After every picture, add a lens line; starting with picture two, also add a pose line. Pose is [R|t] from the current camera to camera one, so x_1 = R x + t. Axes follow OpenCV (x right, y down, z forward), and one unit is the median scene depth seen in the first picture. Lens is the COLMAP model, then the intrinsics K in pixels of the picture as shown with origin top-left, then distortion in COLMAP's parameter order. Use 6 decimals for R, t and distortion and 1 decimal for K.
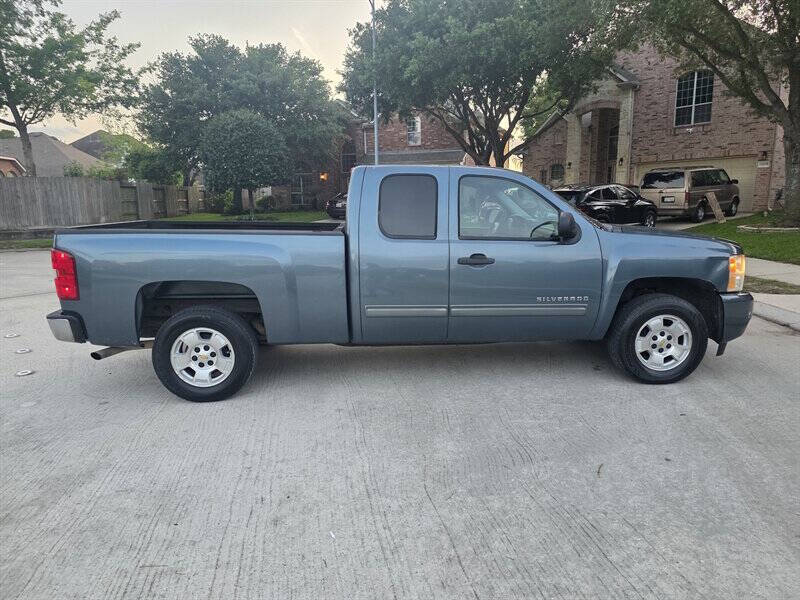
lens RADIAL K [[534.6, 0, 411.1], [0, 534.6, 300.2], [0, 0, 1]] dist [0.063798, -0.062691]
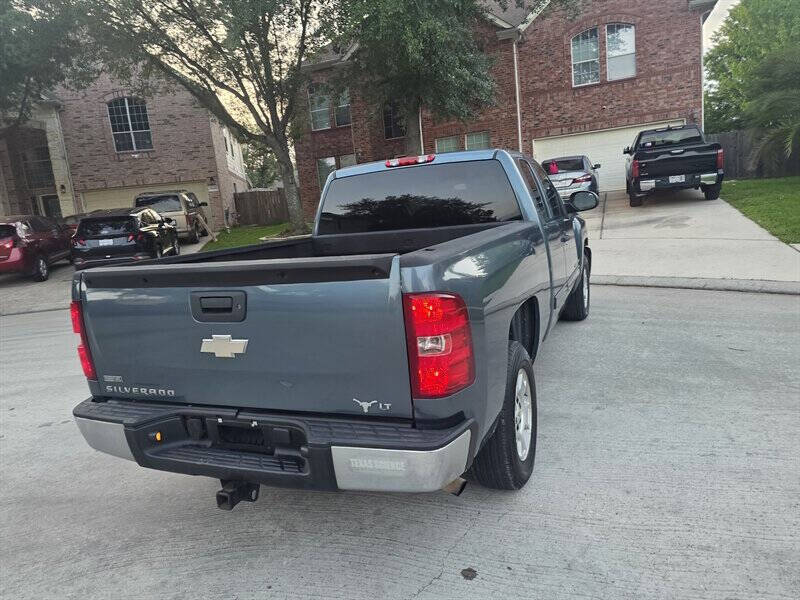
lens RADIAL K [[539.7, 0, 401.5], [0, 539.7, 300.7], [0, 0, 1]] dist [0.068914, -0.066638]
pose [[0.466274, -0.196977, 0.862432, -0.955350], [0.248122, 0.964883, 0.086229, -0.124745], [-0.849131, 0.173782, 0.498775, 0.702864]]
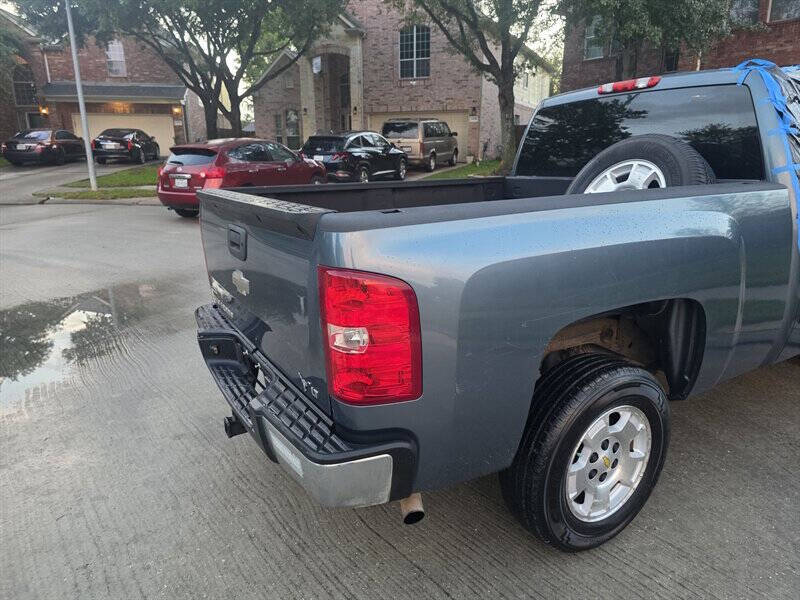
lens RADIAL K [[534.6, 0, 409.2], [0, 534.6, 297.8], [0, 0, 1]] dist [0.063798, -0.062691]
pose [[0.881197, -0.113334, 0.458962, -0.153909], [0.072288, 0.991724, 0.106101, -0.032951], [-0.467189, -0.060318, 0.882098, 0.192460]]
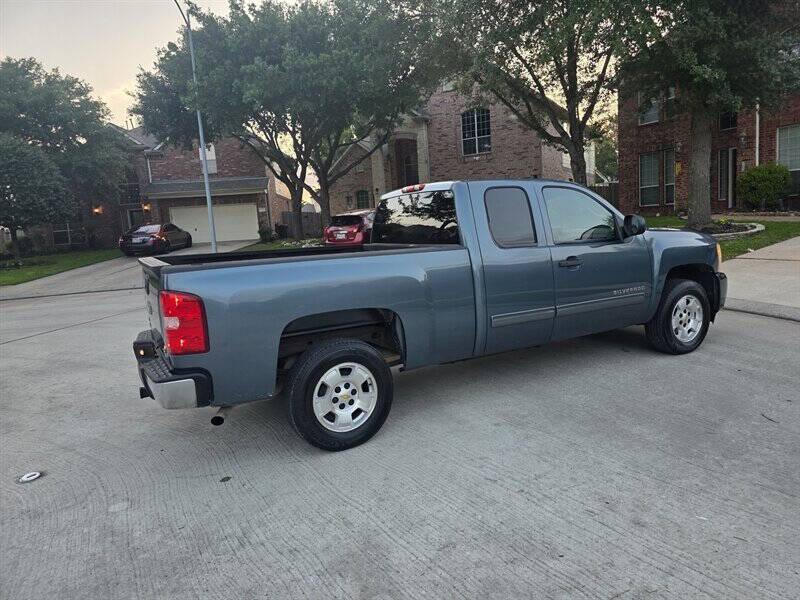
lens RADIAL K [[534.6, 0, 412.6], [0, 534.6, 290.0], [0, 0, 1]] dist [0.063798, -0.062691]
pose [[0.906054, -0.102997, 0.410437, -0.582724], [0.131095, 0.990529, -0.040830, -0.015758], [-0.402344, 0.090801, 0.910975, 0.133763]]
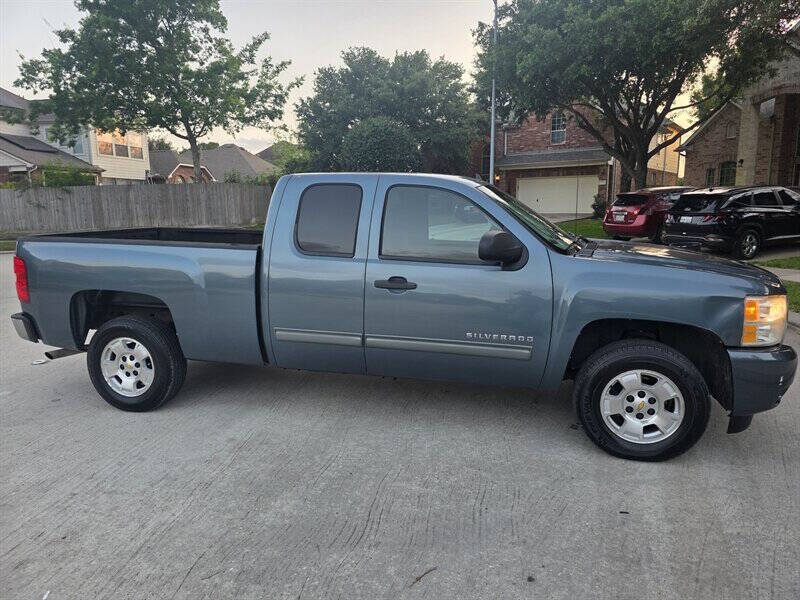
lens RADIAL K [[534.6, 0, 400.3], [0, 534.6, 294.3], [0, 0, 1]] dist [0.063798, -0.062691]
pose [[0.949636, 0.057626, -0.308010, 0.369220], [-0.061598, 0.998096, -0.003181, -0.052943], [0.307240, 0.021994, 0.951378, 0.180559]]
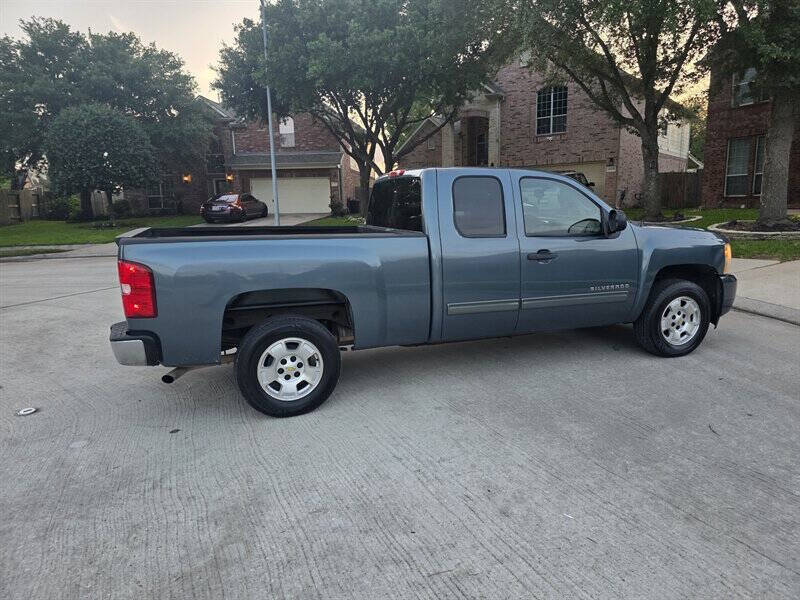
lens RADIAL K [[534.6, 0, 411.7], [0, 534.6, 297.2], [0, 0, 1]] dist [0.063798, -0.062691]
pose [[0.962003, -0.058106, 0.266785, -0.394837], [0.060840, 0.998146, -0.001987, -0.004580], [-0.266175, 0.018143, 0.963754, 0.032333]]
